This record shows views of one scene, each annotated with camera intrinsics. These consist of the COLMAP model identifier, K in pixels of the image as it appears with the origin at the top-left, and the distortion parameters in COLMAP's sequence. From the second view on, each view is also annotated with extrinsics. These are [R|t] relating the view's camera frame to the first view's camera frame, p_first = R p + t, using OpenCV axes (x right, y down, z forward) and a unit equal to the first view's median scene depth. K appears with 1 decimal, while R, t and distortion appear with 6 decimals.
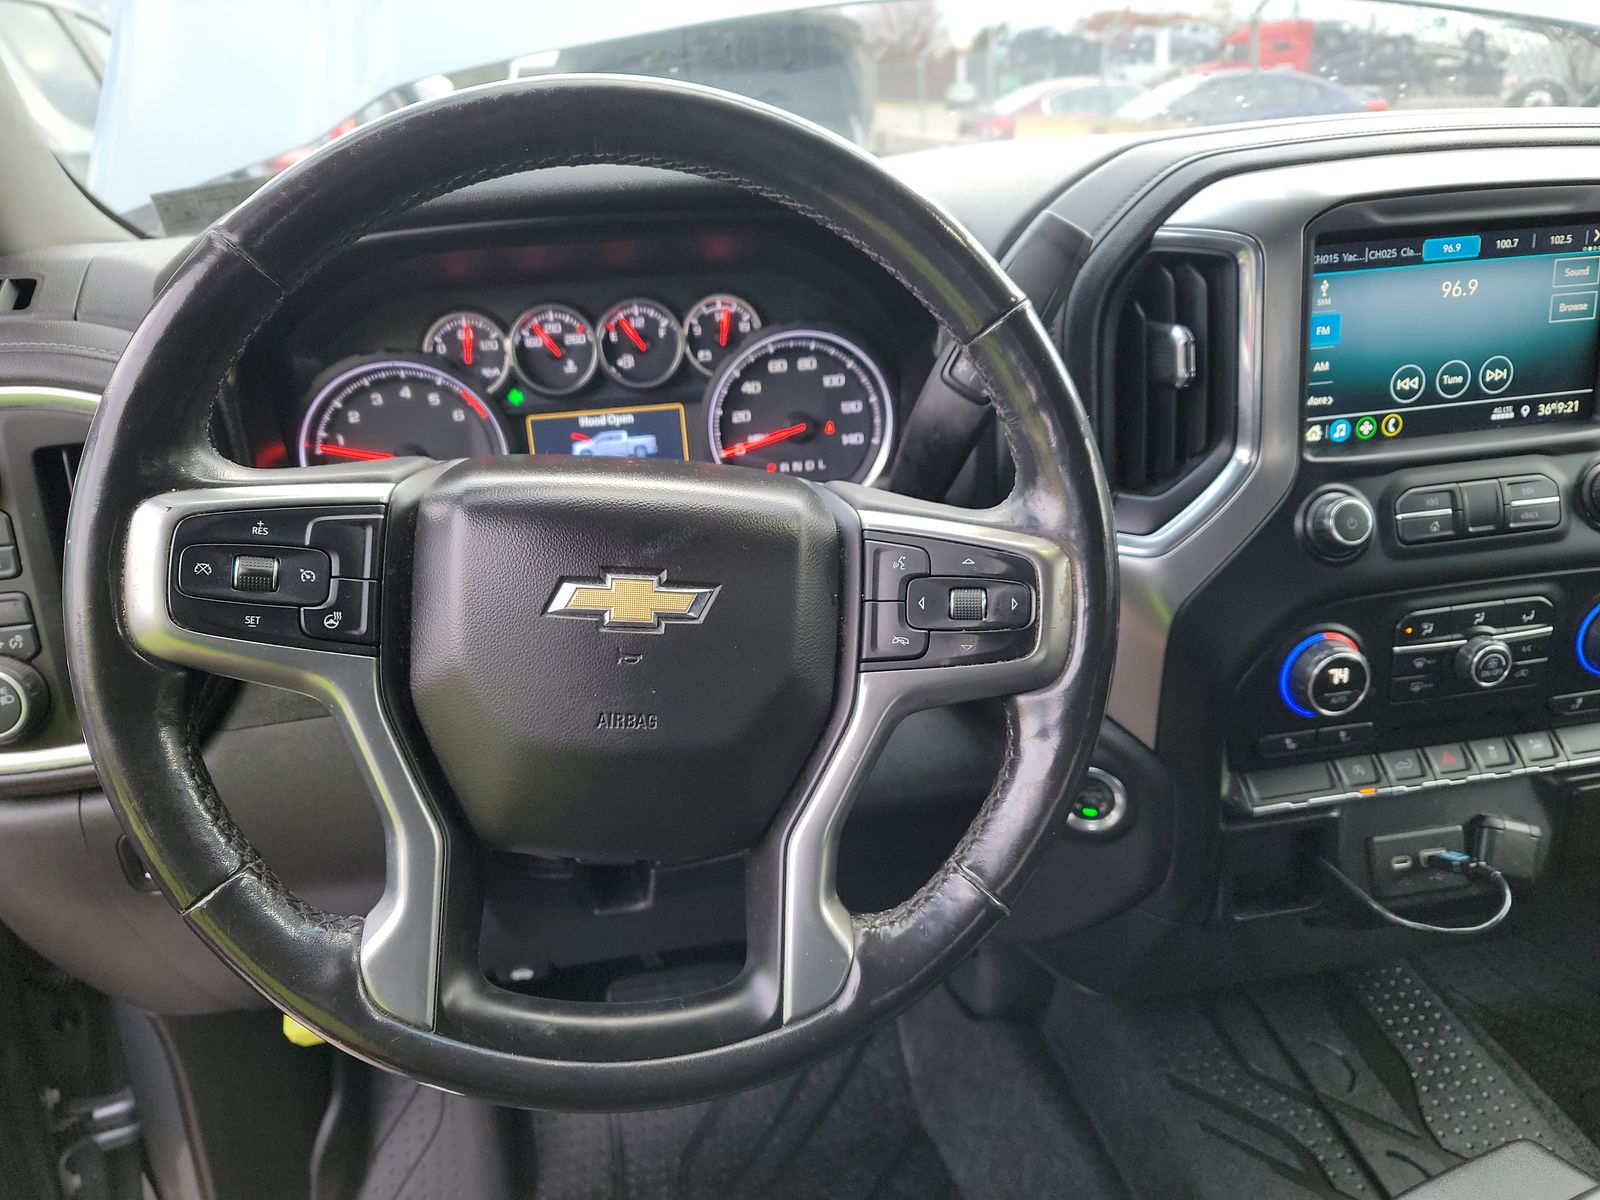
lens RADIAL K [[1011.9, 0, 800.0], [0, 1011.9, 600.0], [0, 0, 1]] dist [-0.006044, -0.006284]
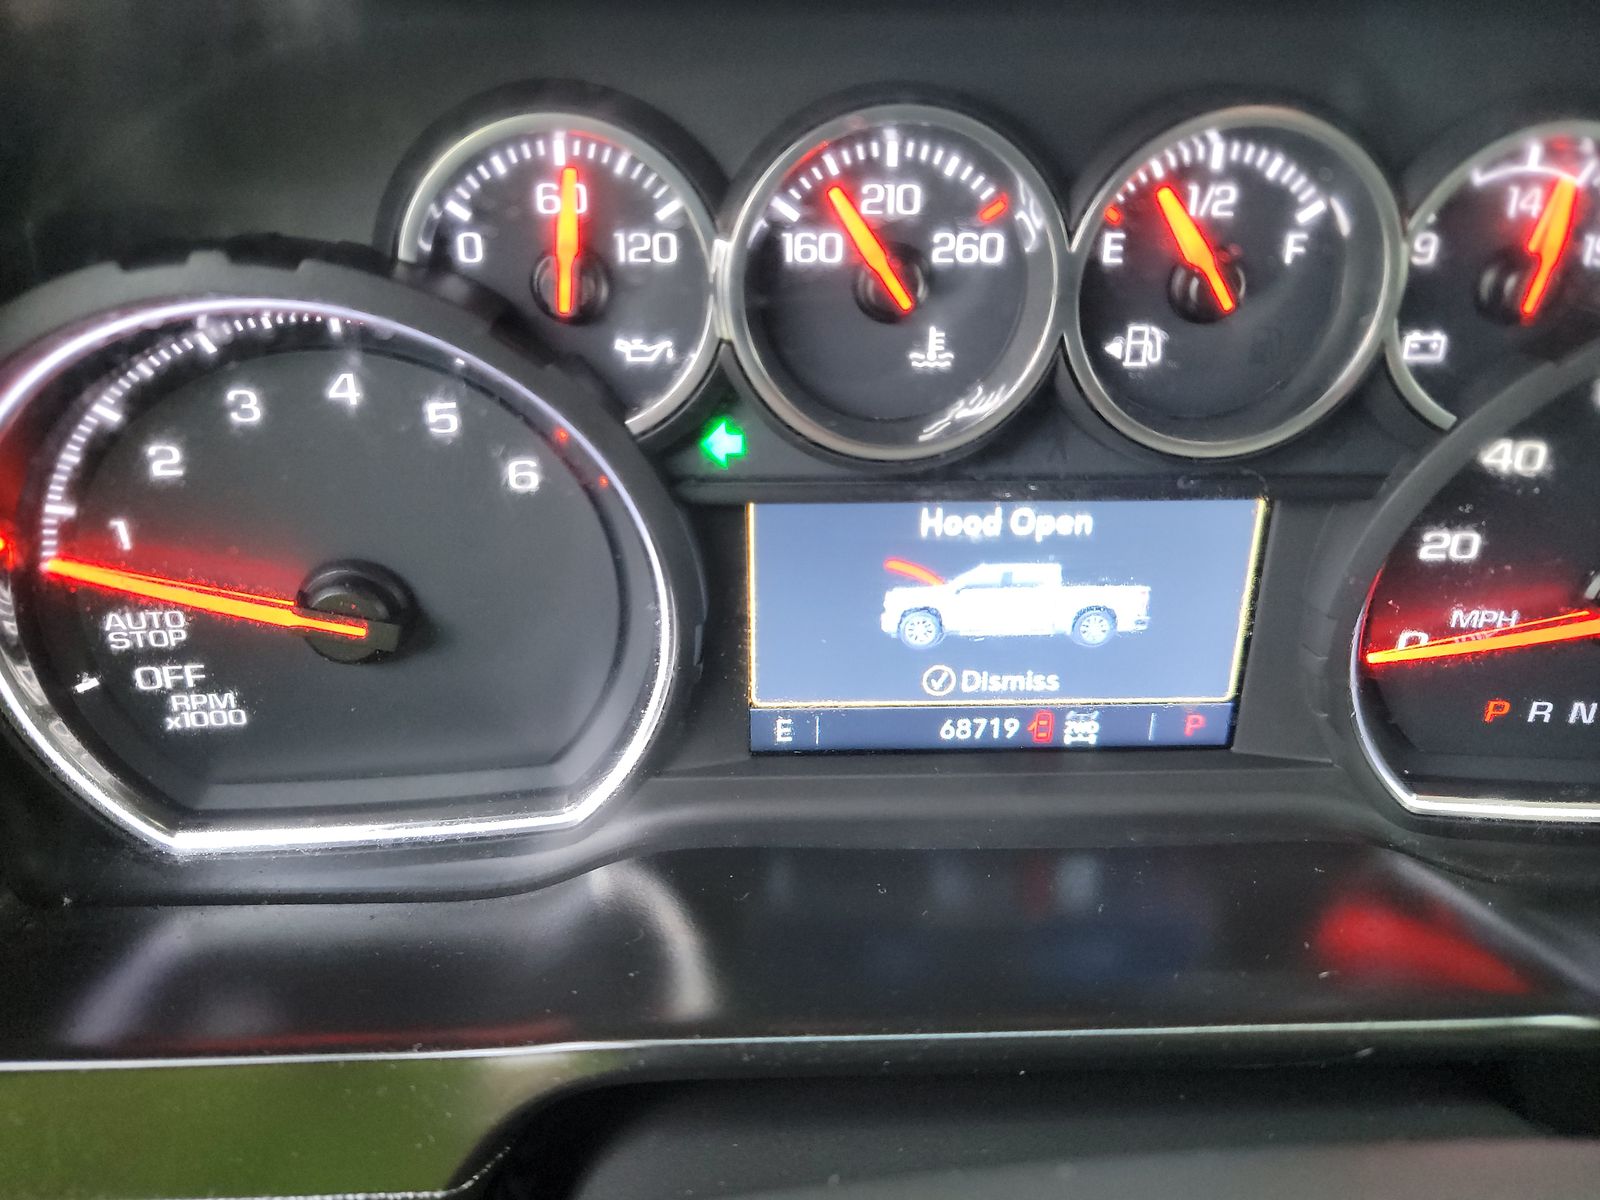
lens RADIAL K [[1114.1, 0, 800.0], [0, 1114.1, 600.0], [0, 0, 1]] dist [0.001932, -0.004088]
pose [[0.988057, 0.117744, -0.099399, -0.227224], [-0.104373, 0.985951, 0.130410, -0.202063], [0.113357, -0.118477, 0.986465, 0.703269]]
